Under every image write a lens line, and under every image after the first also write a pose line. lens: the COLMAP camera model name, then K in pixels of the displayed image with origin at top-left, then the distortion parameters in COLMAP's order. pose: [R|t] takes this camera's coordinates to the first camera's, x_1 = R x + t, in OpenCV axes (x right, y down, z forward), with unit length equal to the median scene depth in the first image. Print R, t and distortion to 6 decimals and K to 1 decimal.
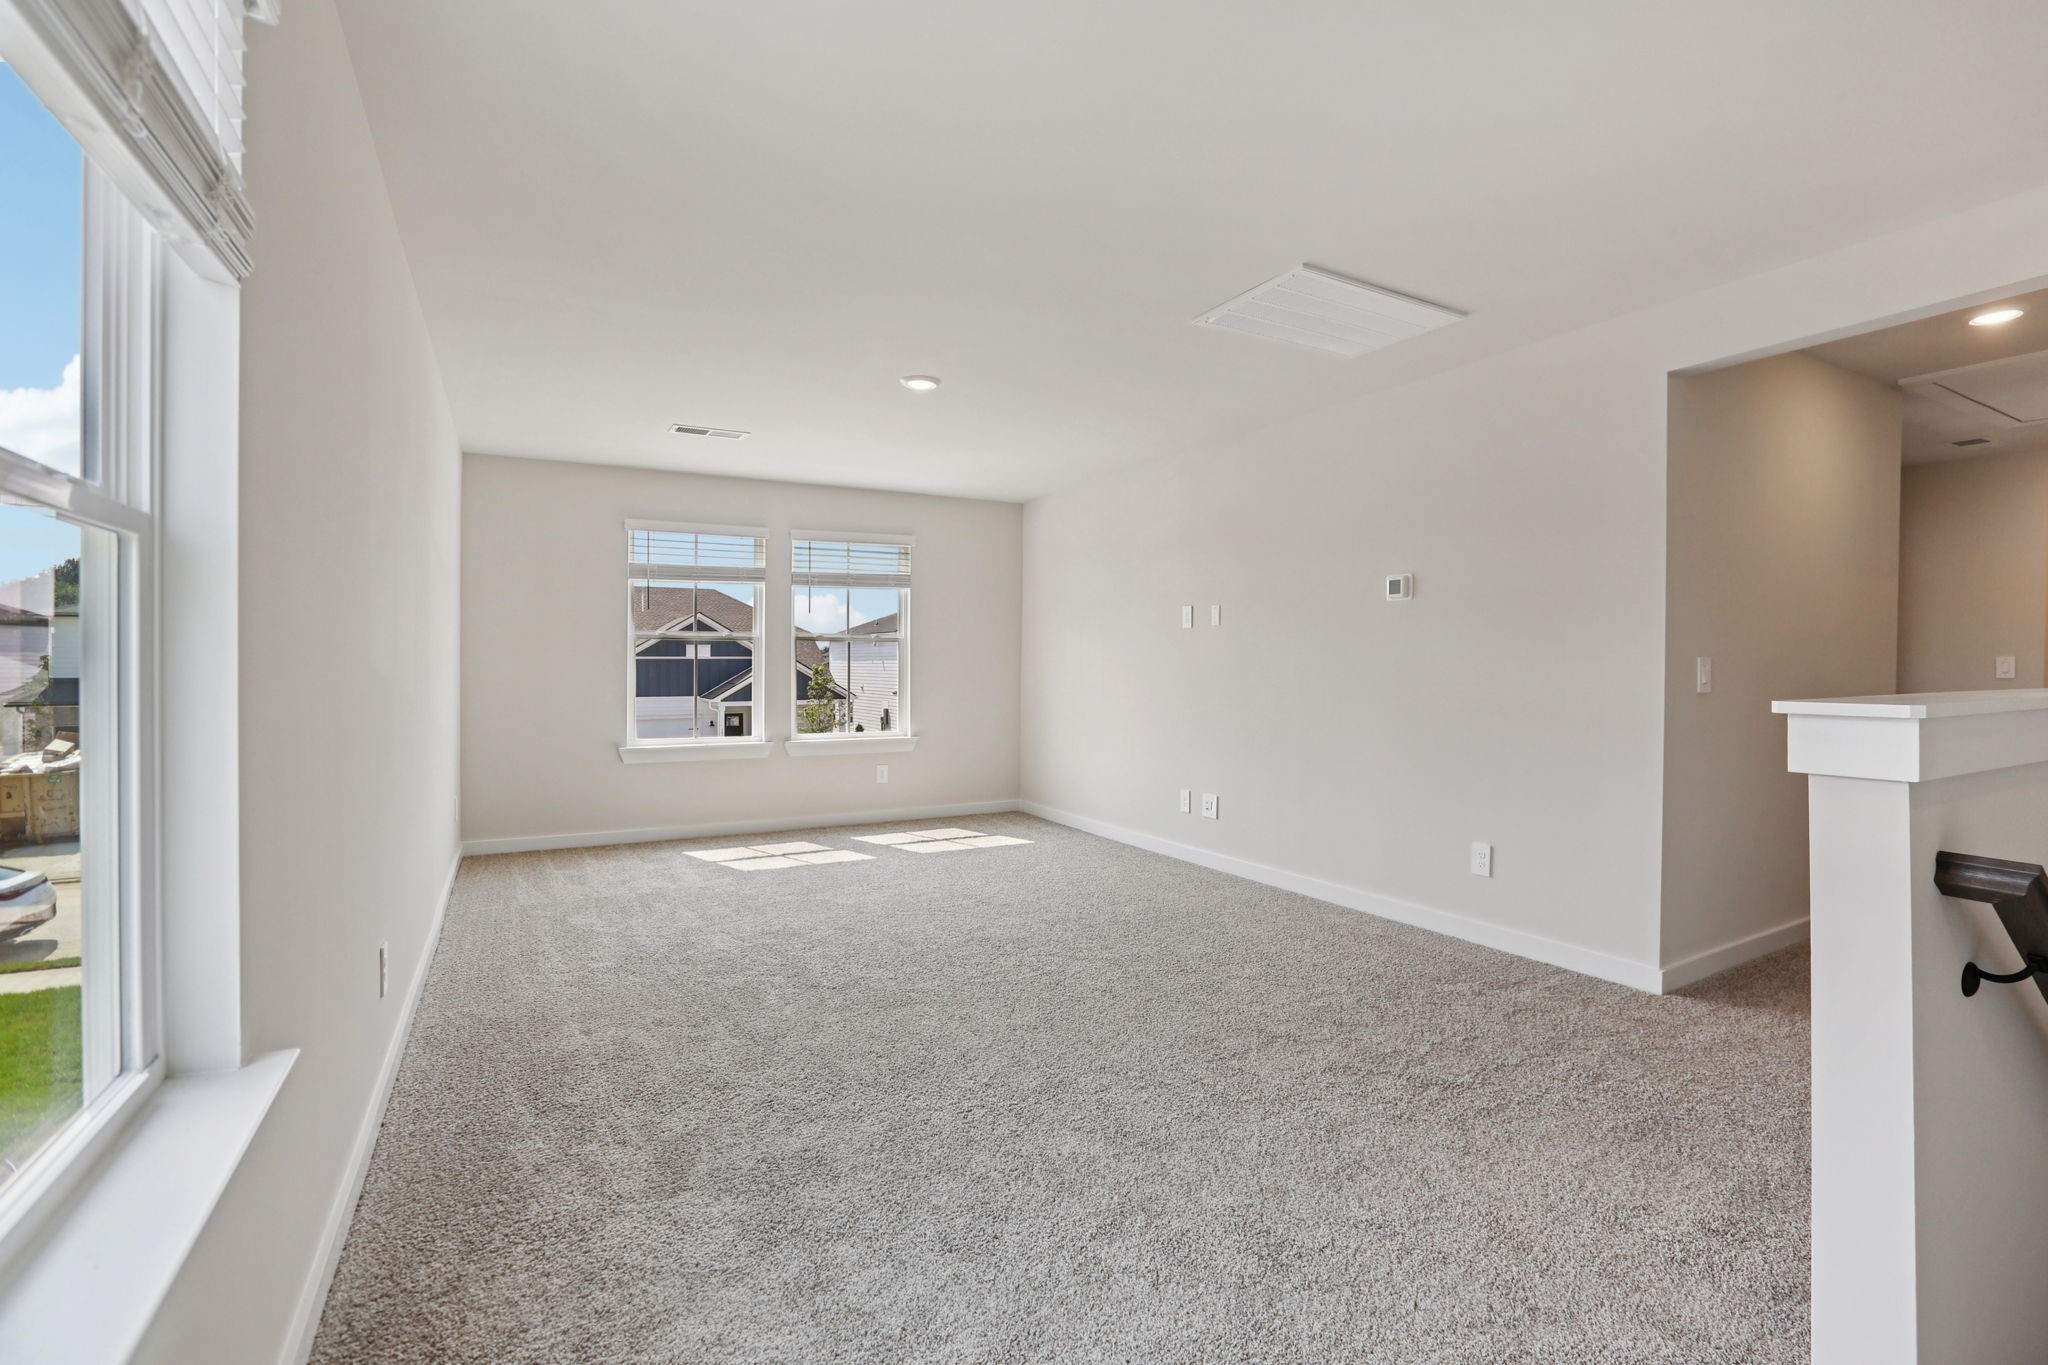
lens RADIAL K [[883.4, 0, 1024.4], [0, 883.4, 670.7], [0, 0, 1]] dist [-0.000209, -0.000027]
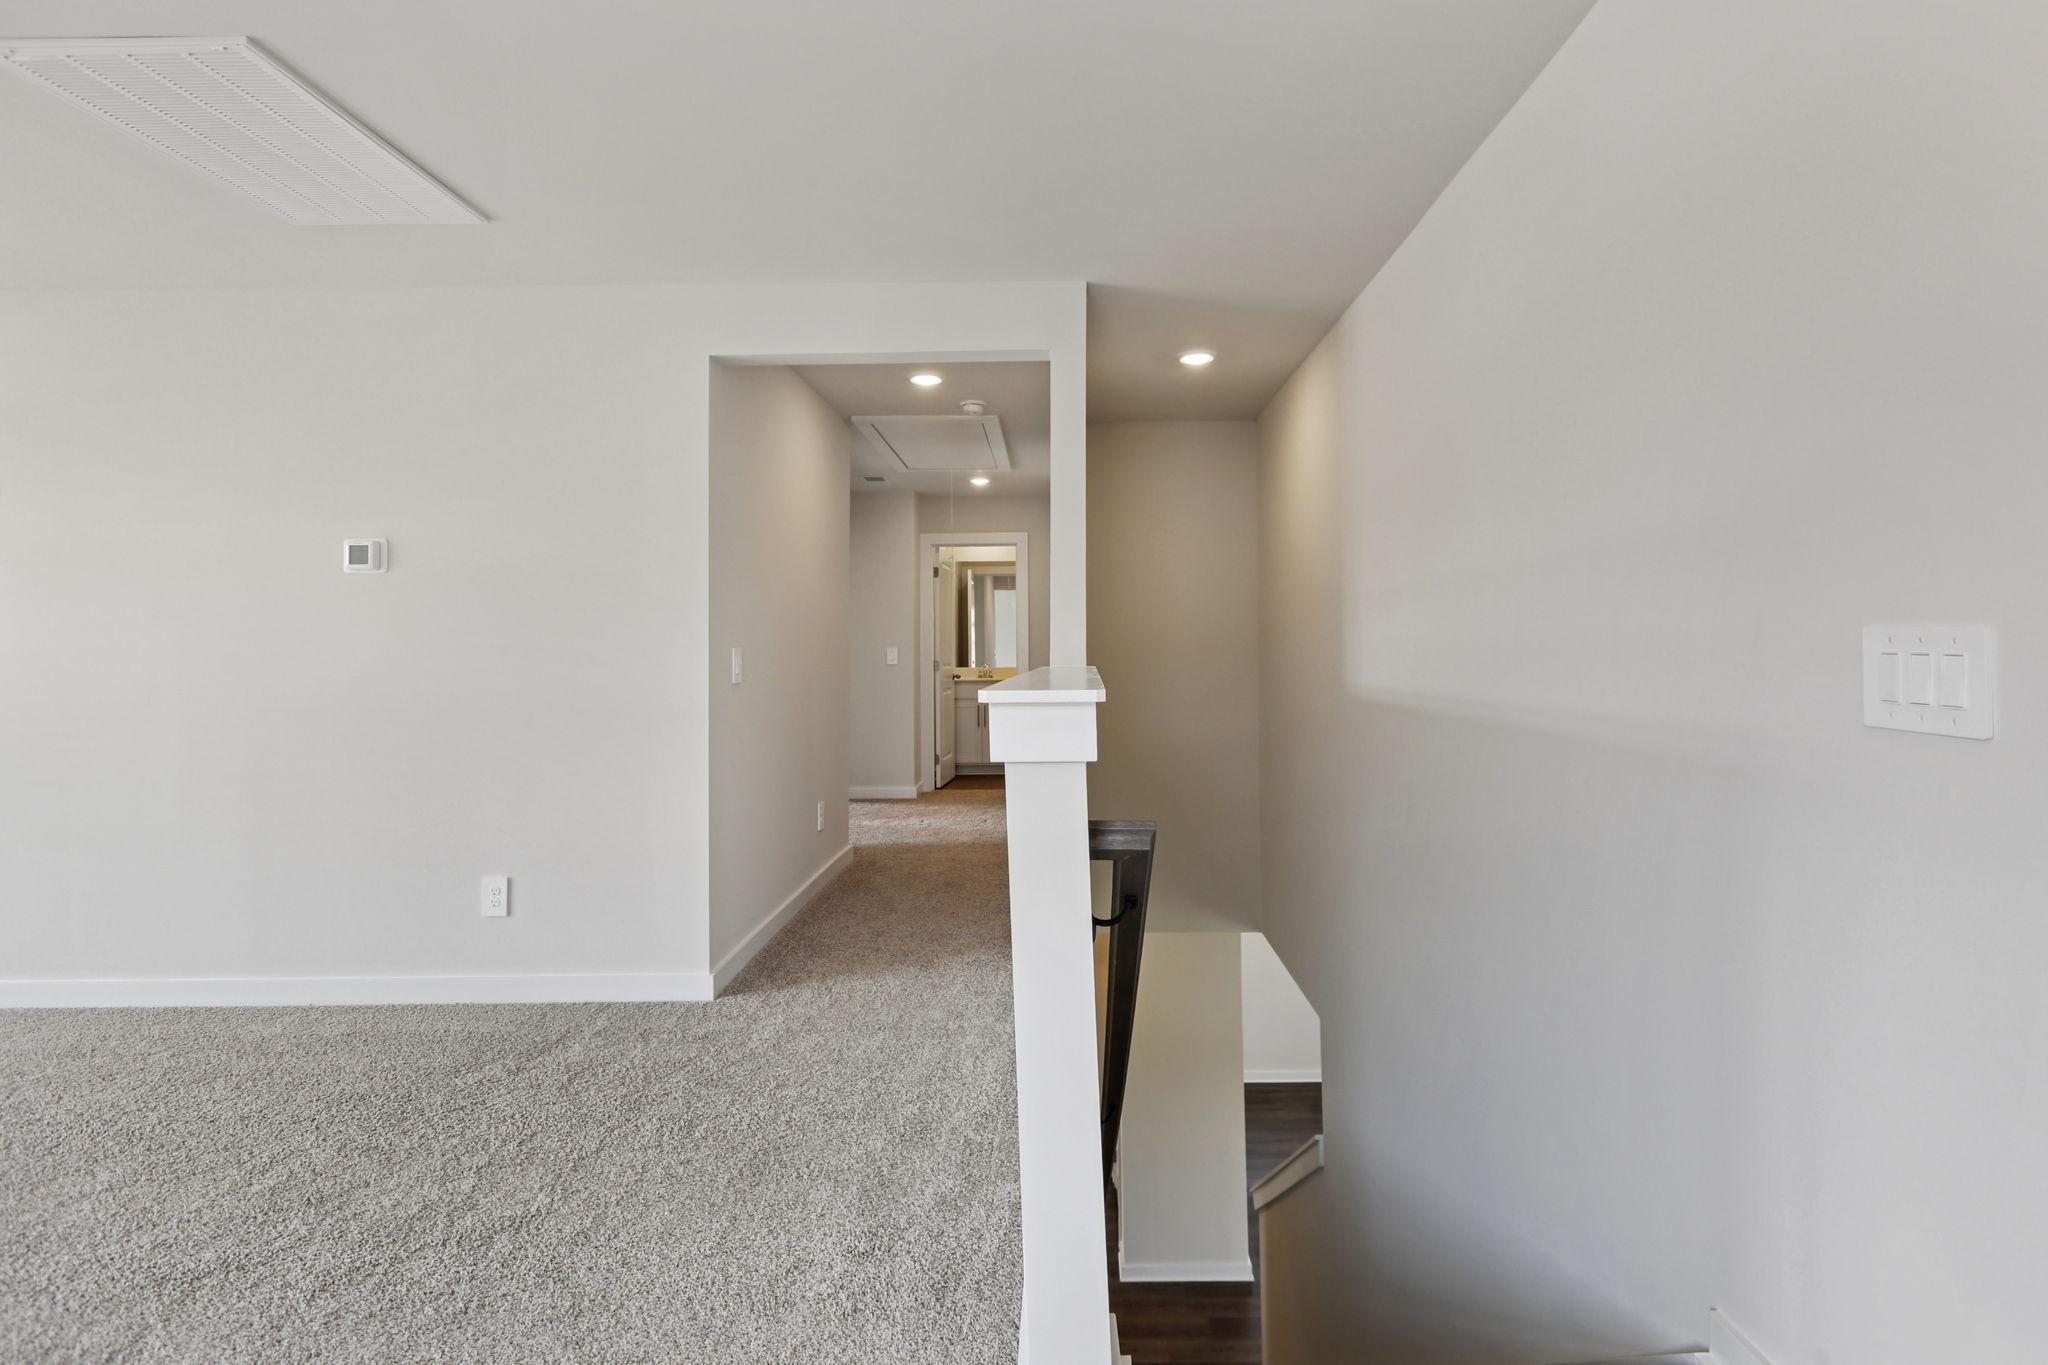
lens RADIAL K [[950.8, 0, 1056.1], [0, 950.8, 638.9], [0, 0, 1]] dist [0.003581, -0.000856]
pose [[0.477596, 0.007234, 0.878550, -0.010192], [0.015618, 0.999738, -0.016722, -0.001368], [-0.878441, 0.021708, 0.477358, 0.161180]]
